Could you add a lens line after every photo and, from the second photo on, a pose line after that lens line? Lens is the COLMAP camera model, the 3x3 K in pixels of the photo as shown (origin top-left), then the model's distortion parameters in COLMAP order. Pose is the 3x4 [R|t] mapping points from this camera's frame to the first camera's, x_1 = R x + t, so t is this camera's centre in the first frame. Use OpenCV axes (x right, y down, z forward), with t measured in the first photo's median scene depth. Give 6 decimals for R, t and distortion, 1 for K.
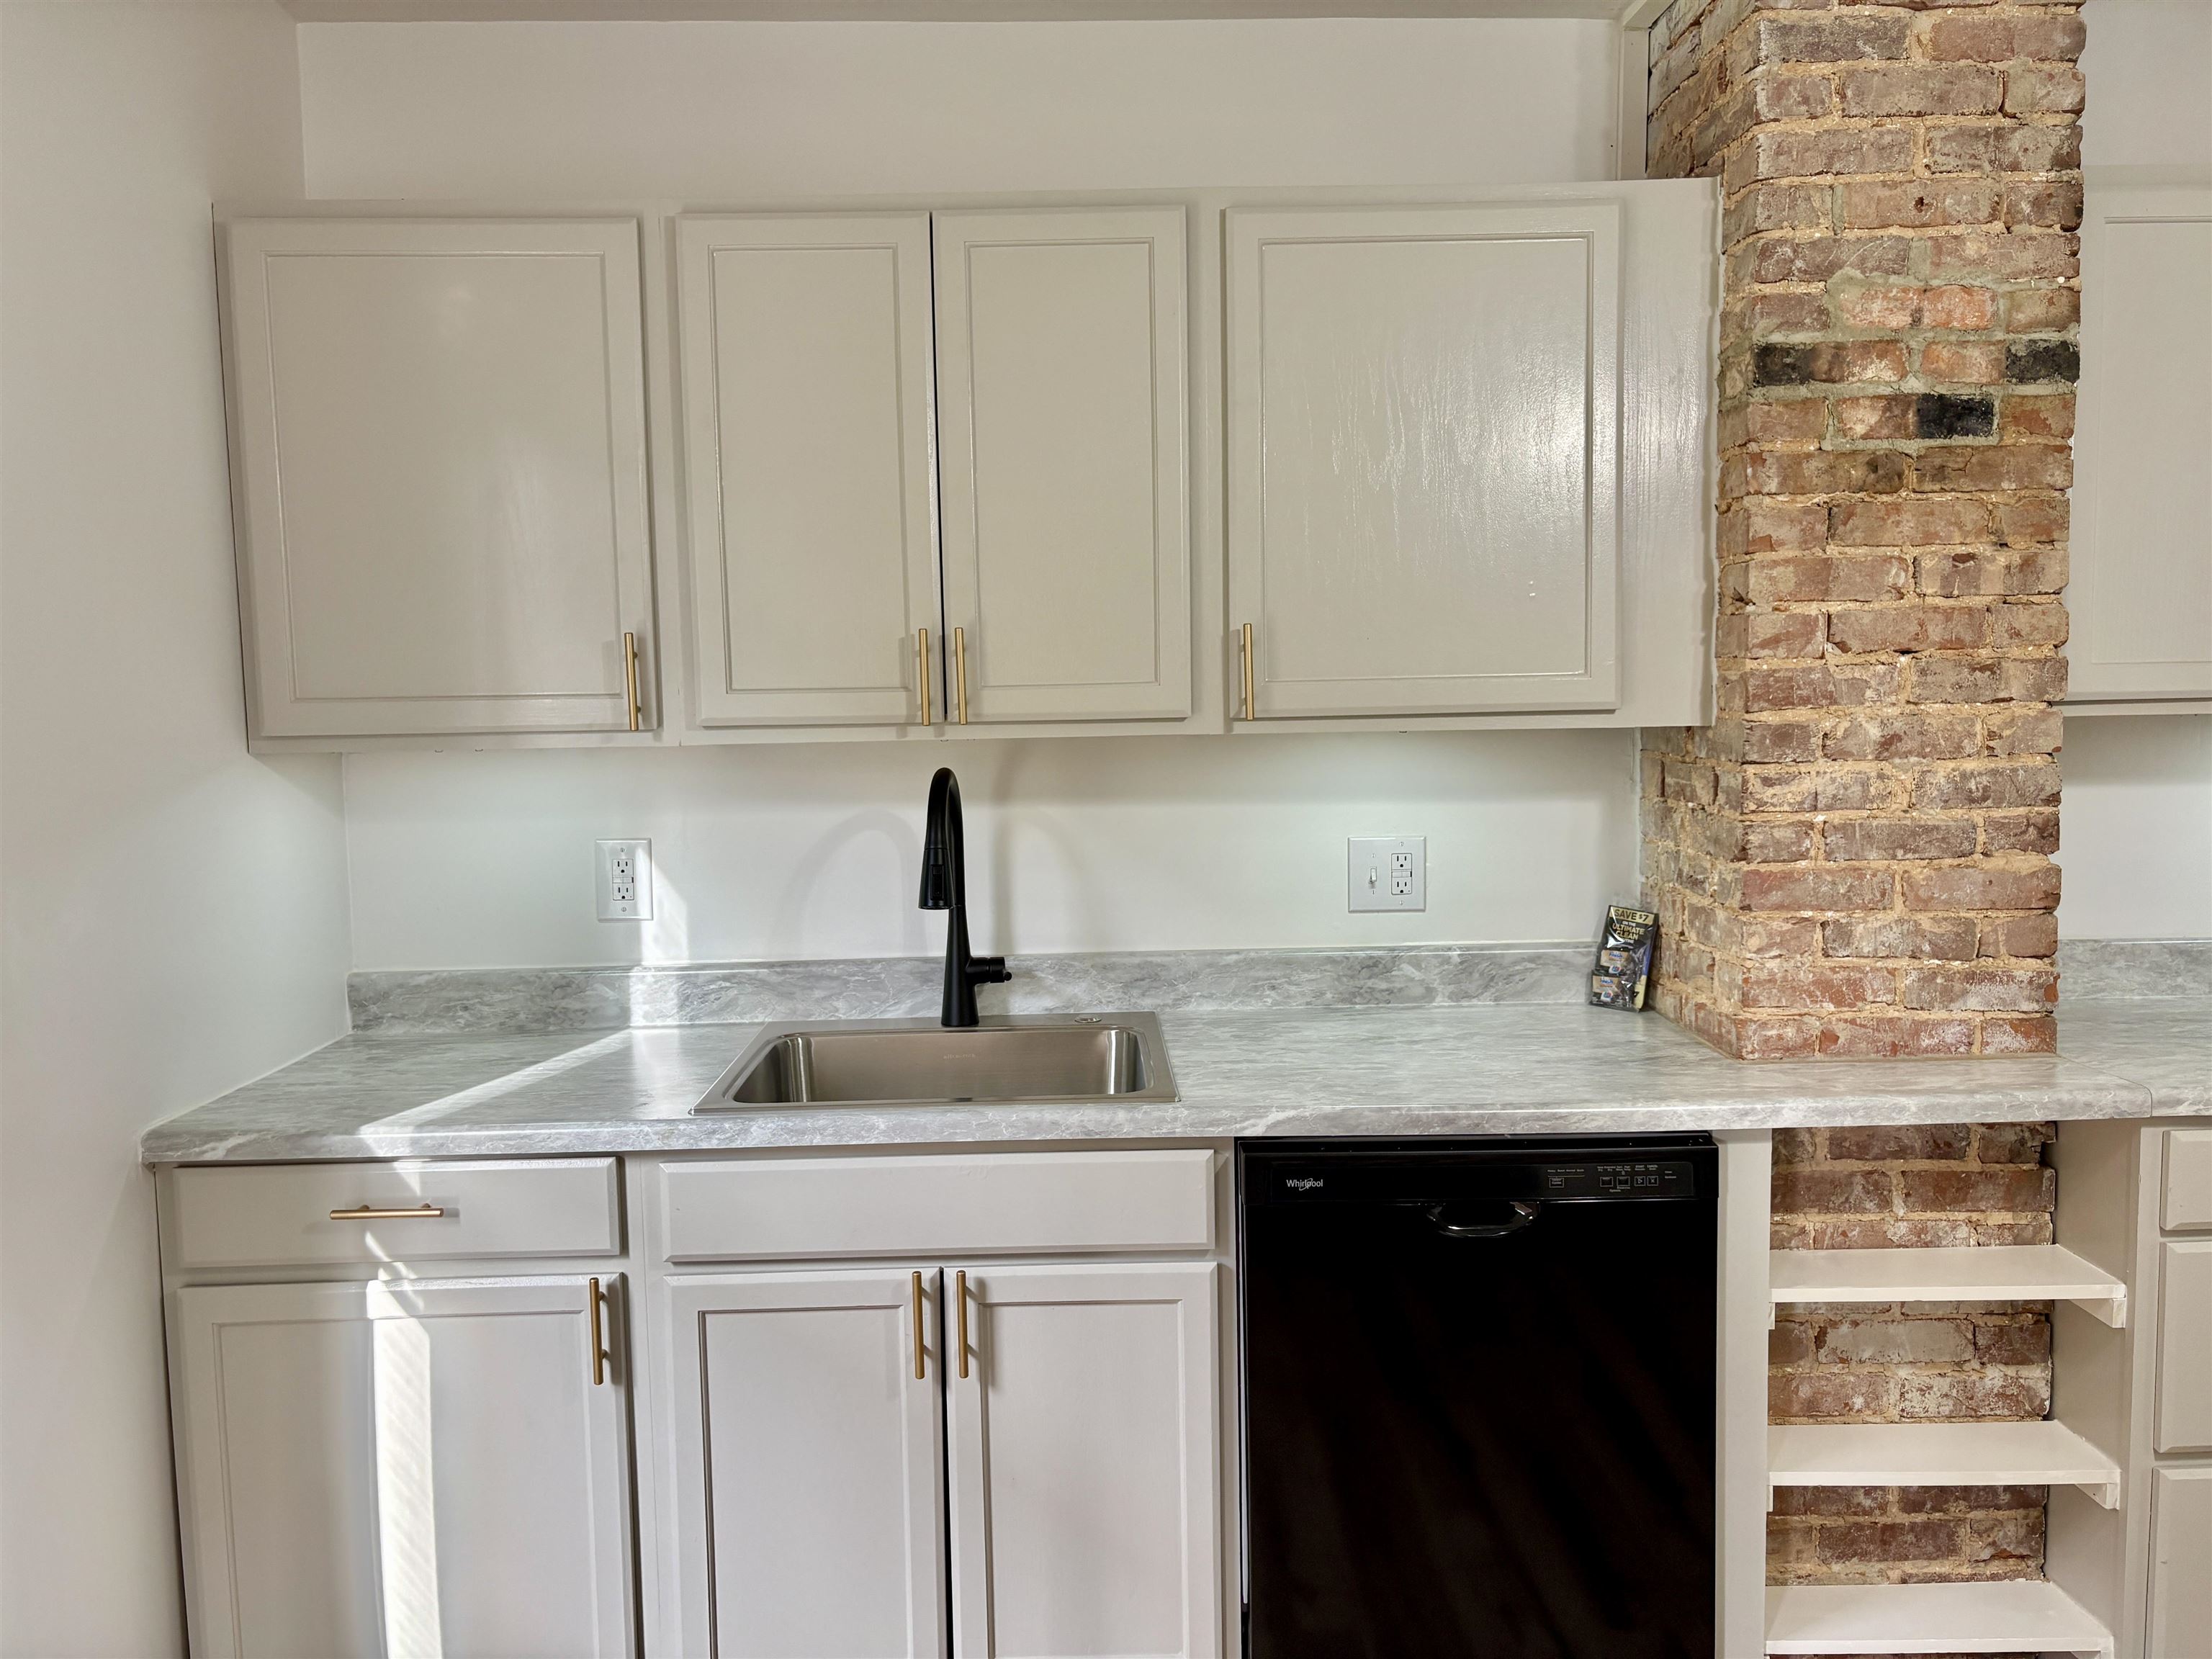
lens RADIAL K [[1652.9, 0, 1081.3], [0, 1652.9, 834.3], [0, 0, 1]] dist [0.058900, -0.082347]
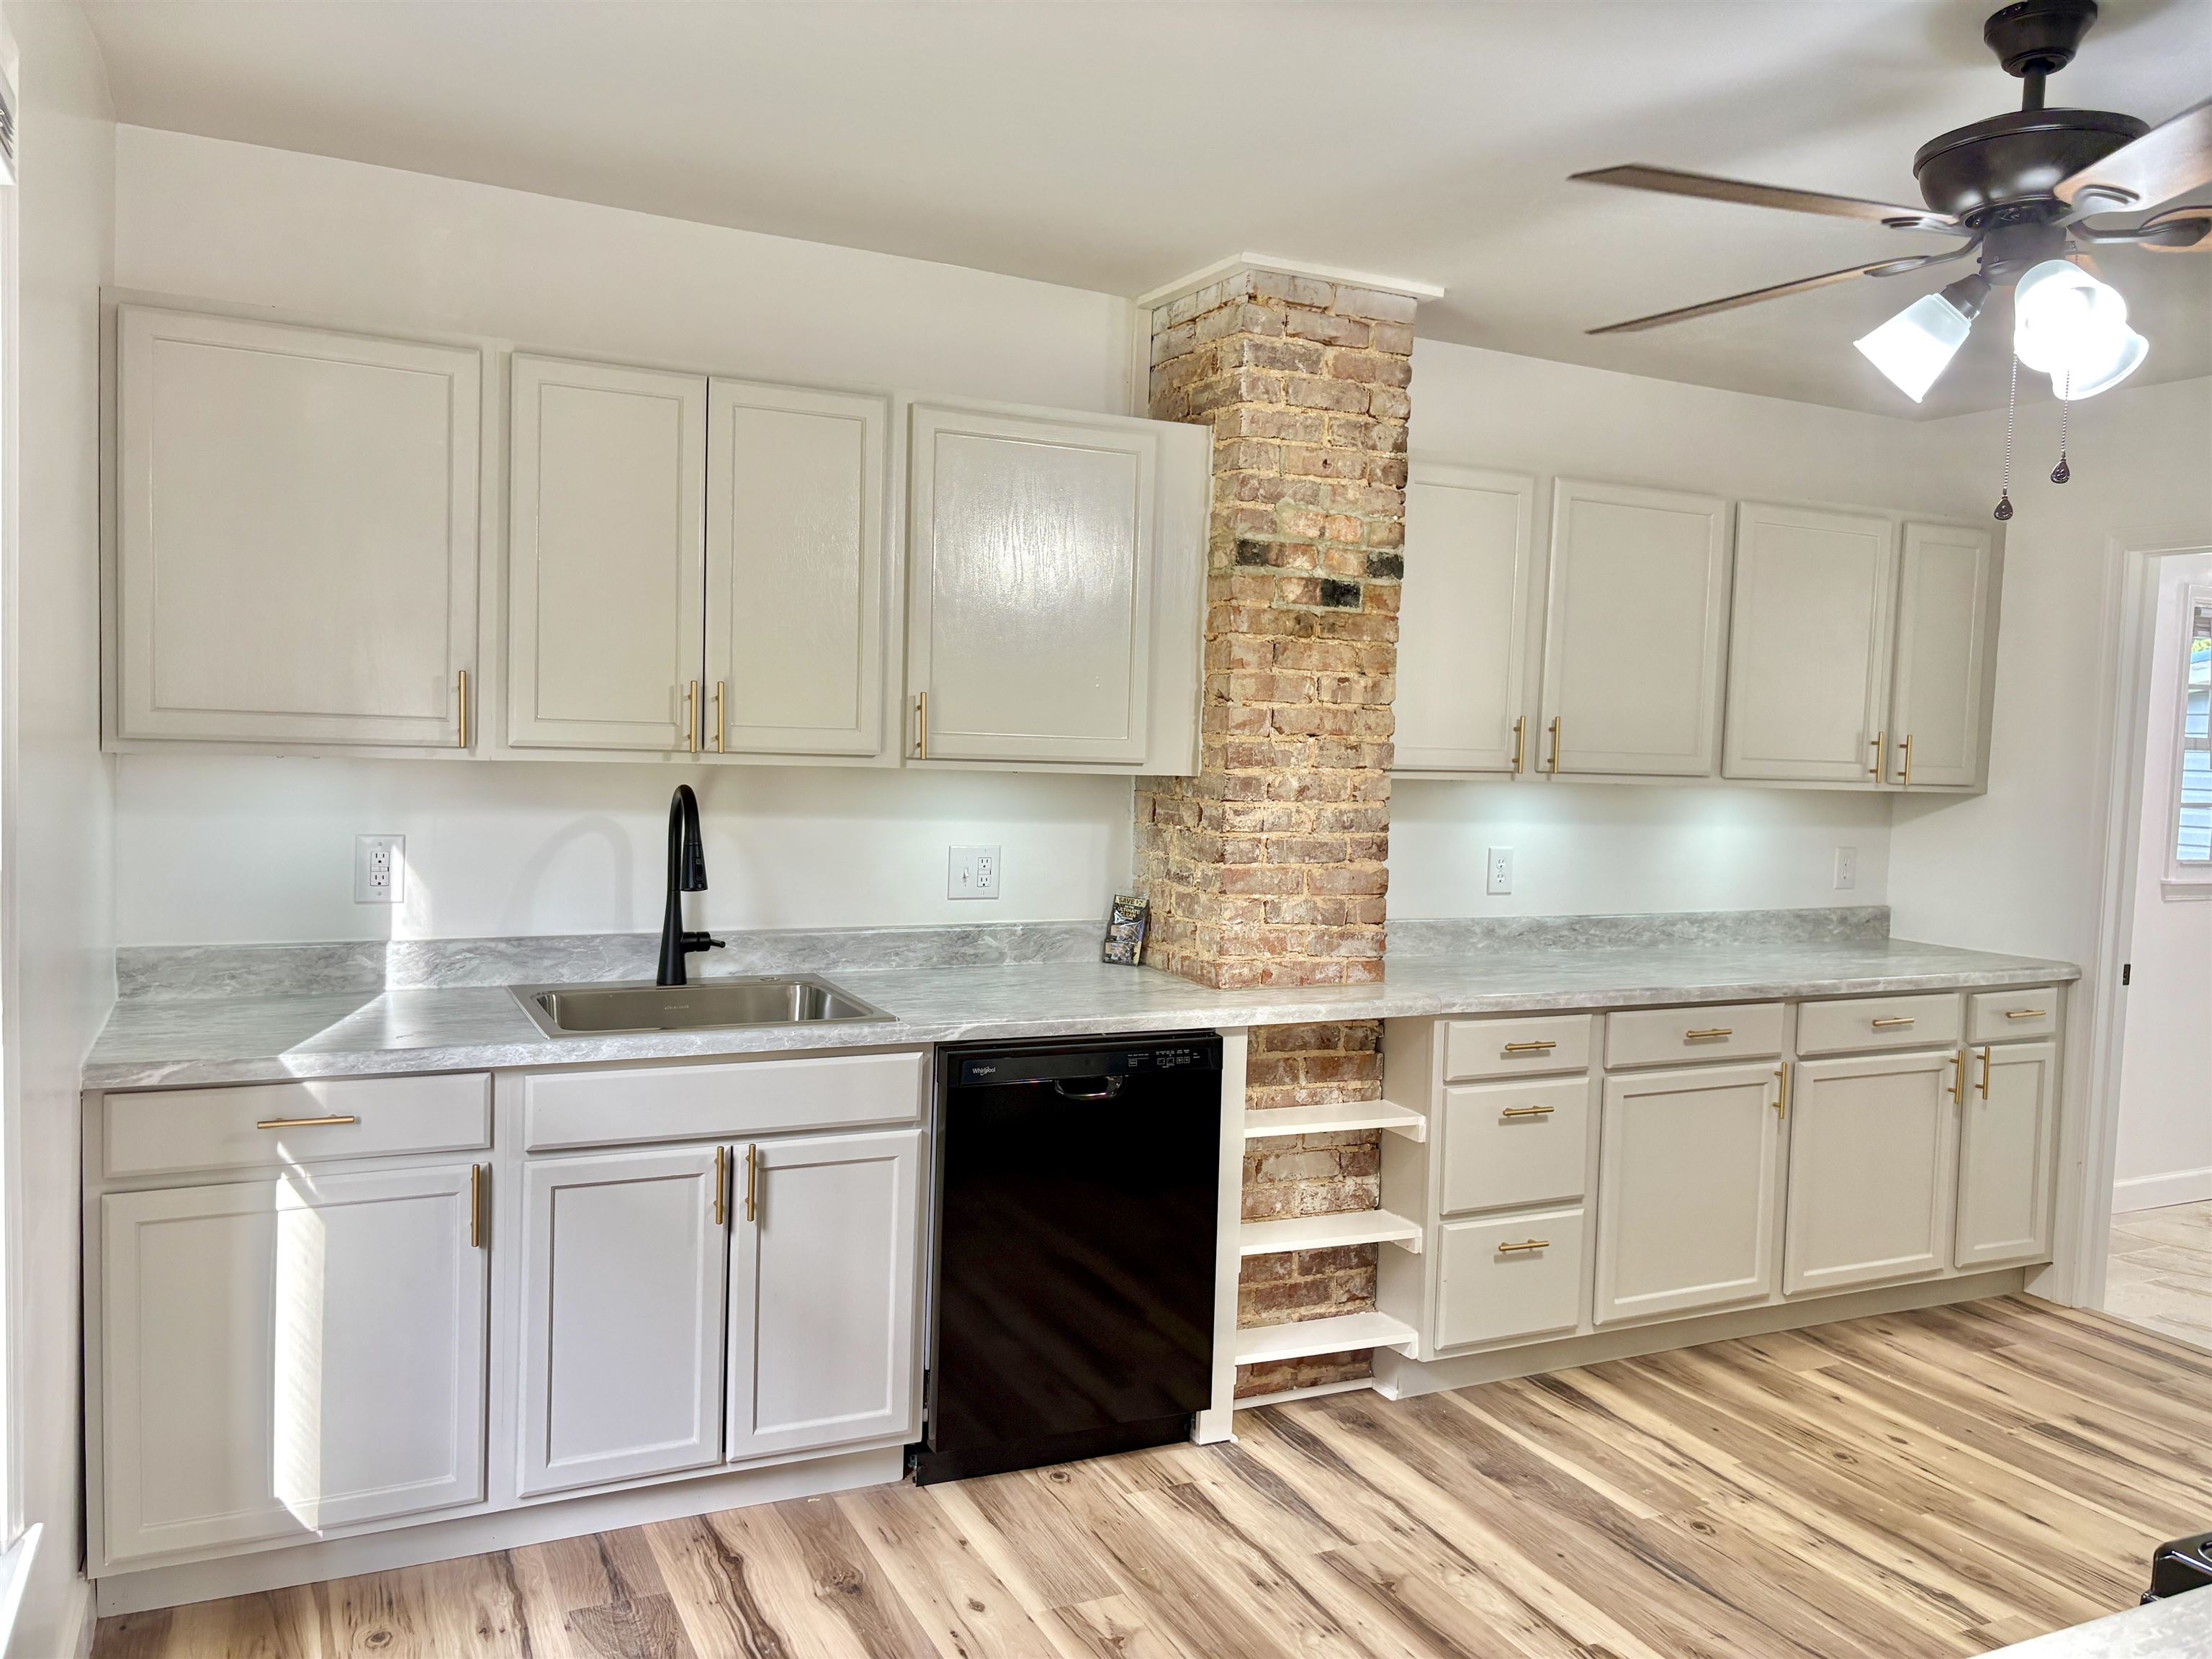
lens RADIAL K [[1652.9, 0, 1081.3], [0, 1652.9, 834.3], [0, 0, 1]] dist [0.058900, -0.082347]
pose [[0.904900, 0.023230, 0.424989, -0.391504], [-0.013293, 0.999565, -0.026333, 0.032605], [-0.425416, 0.018179, 0.904815, -0.360088]]
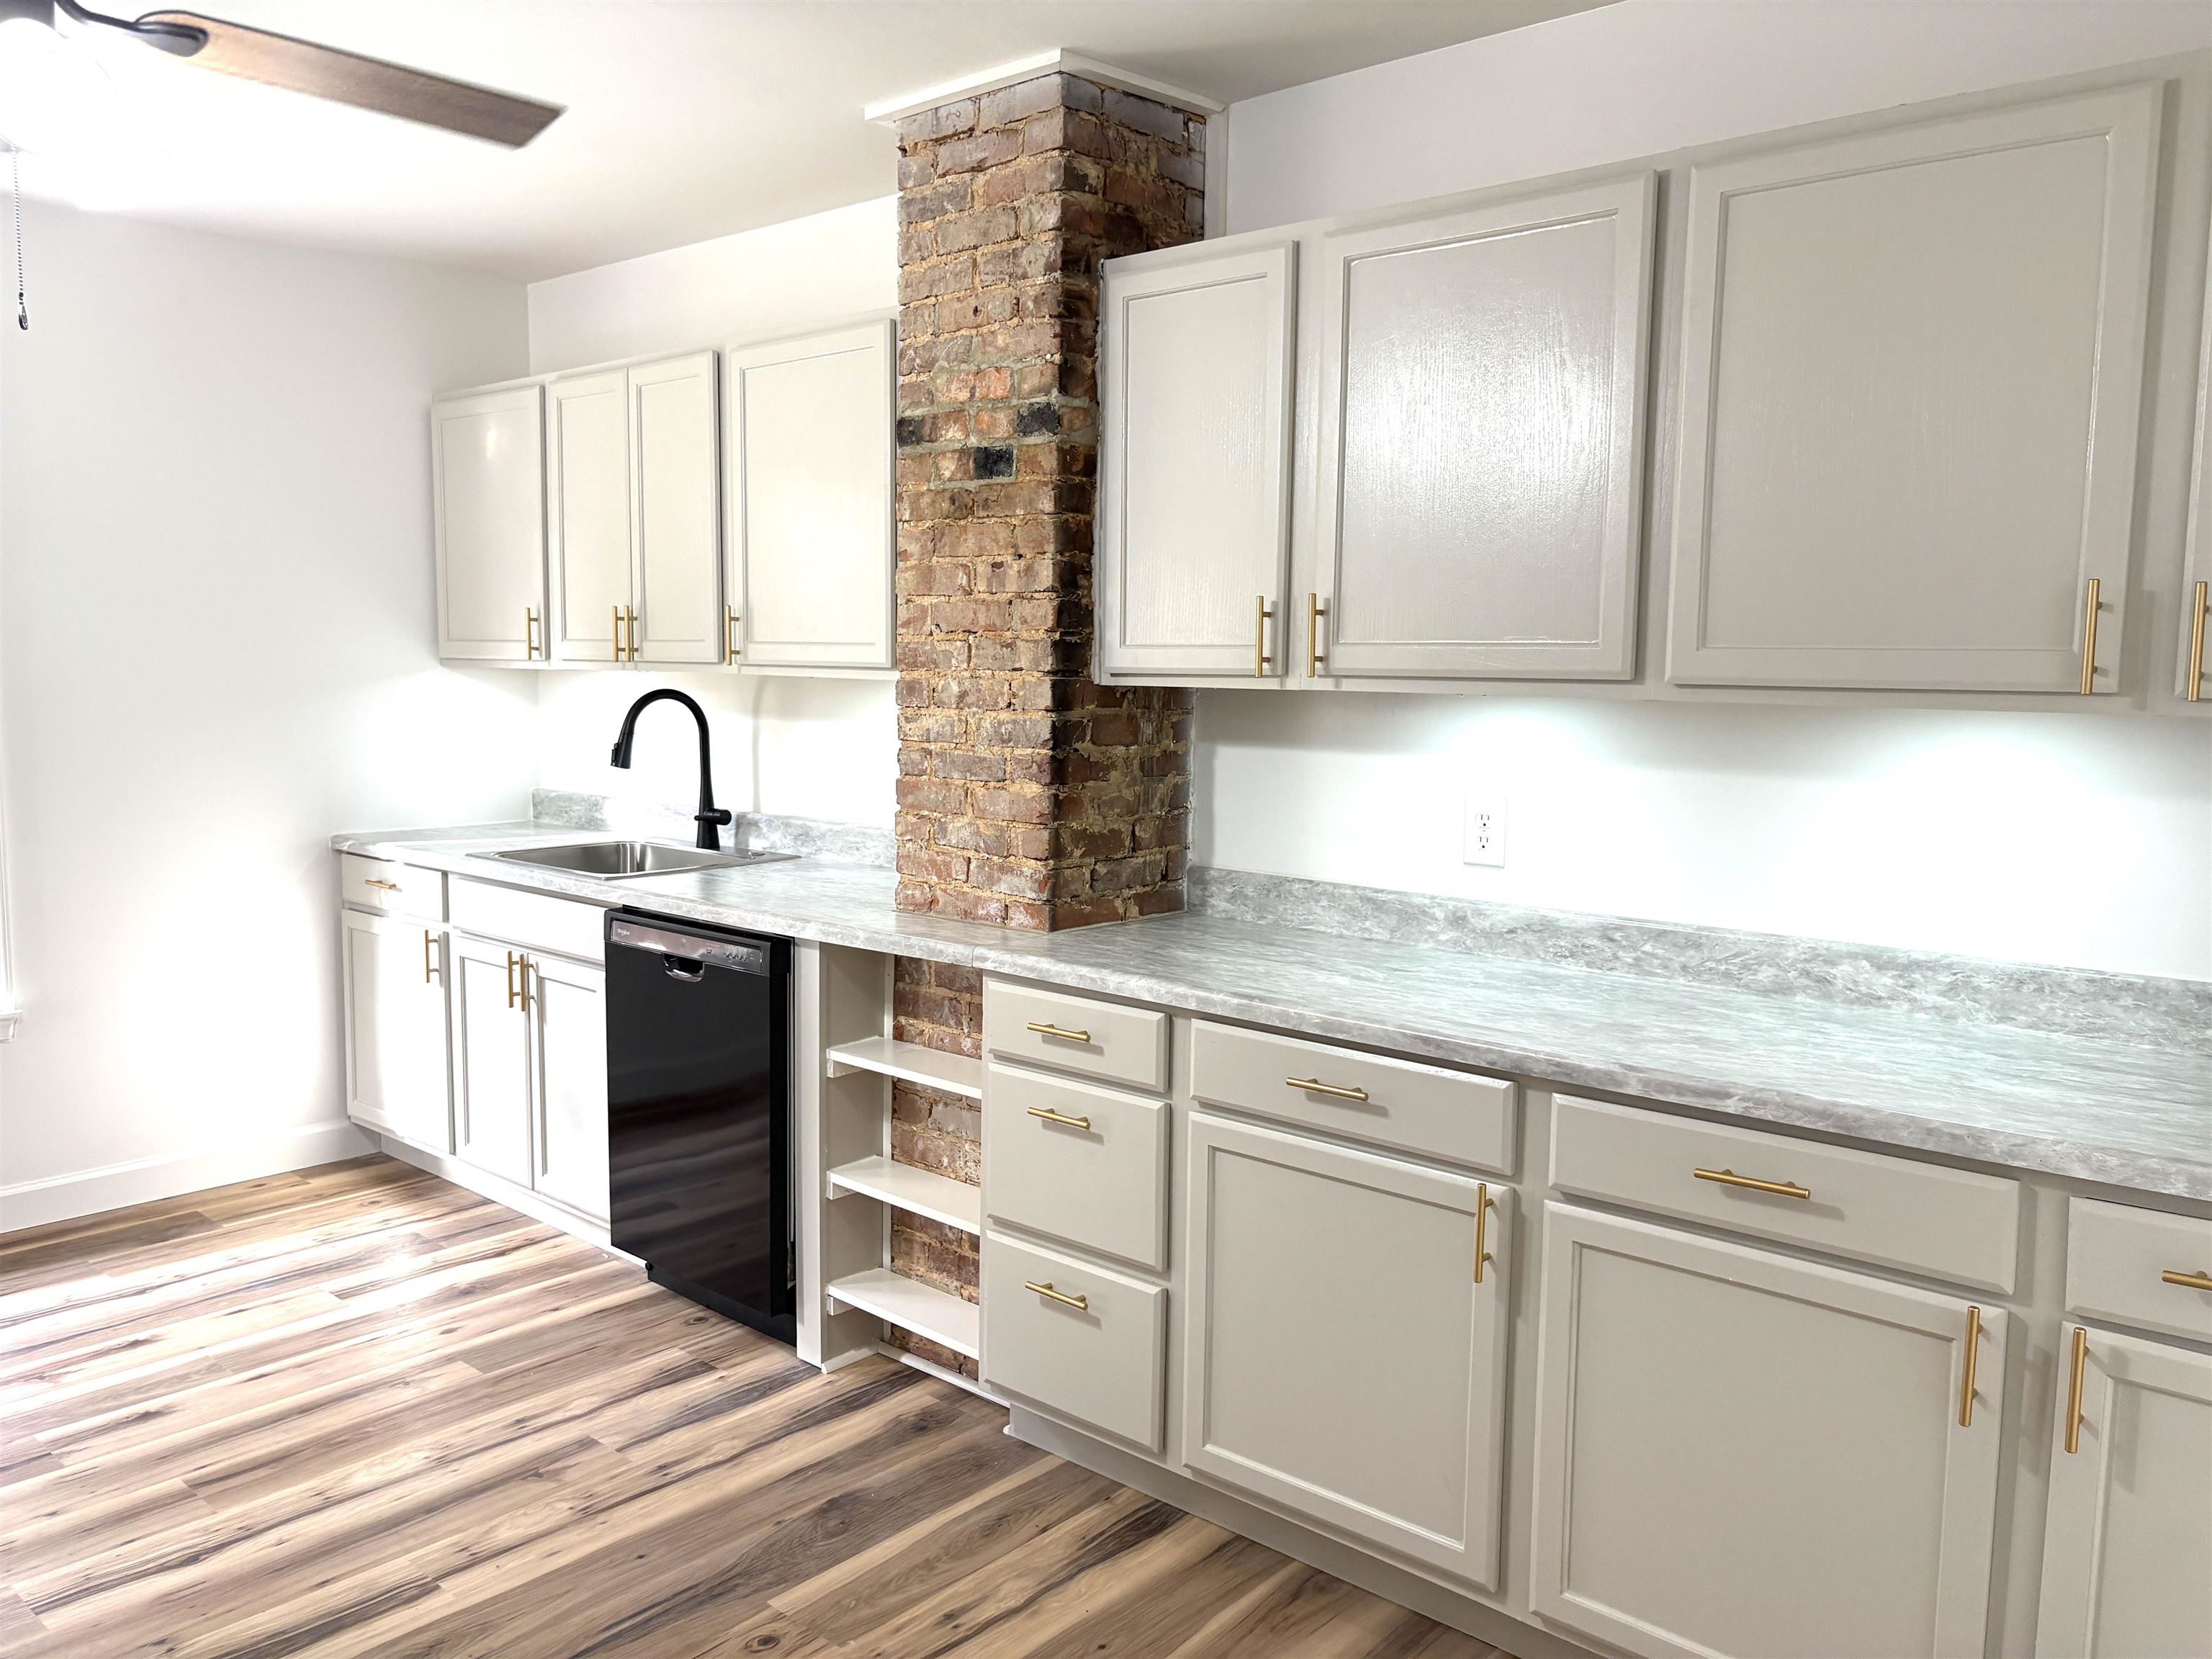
lens RADIAL K [[1676.2, 0, 1106.0], [0, 1676.2, 829.5], [0, 0, 1]] dist [0.081481, -0.161504]
pose [[0.741486, 0.098194, -0.663744, 1.531858], [-0.083208, 0.995054, 0.054253, -0.029787], [0.665789, 0.015001, 0.745989, 0.022353]]
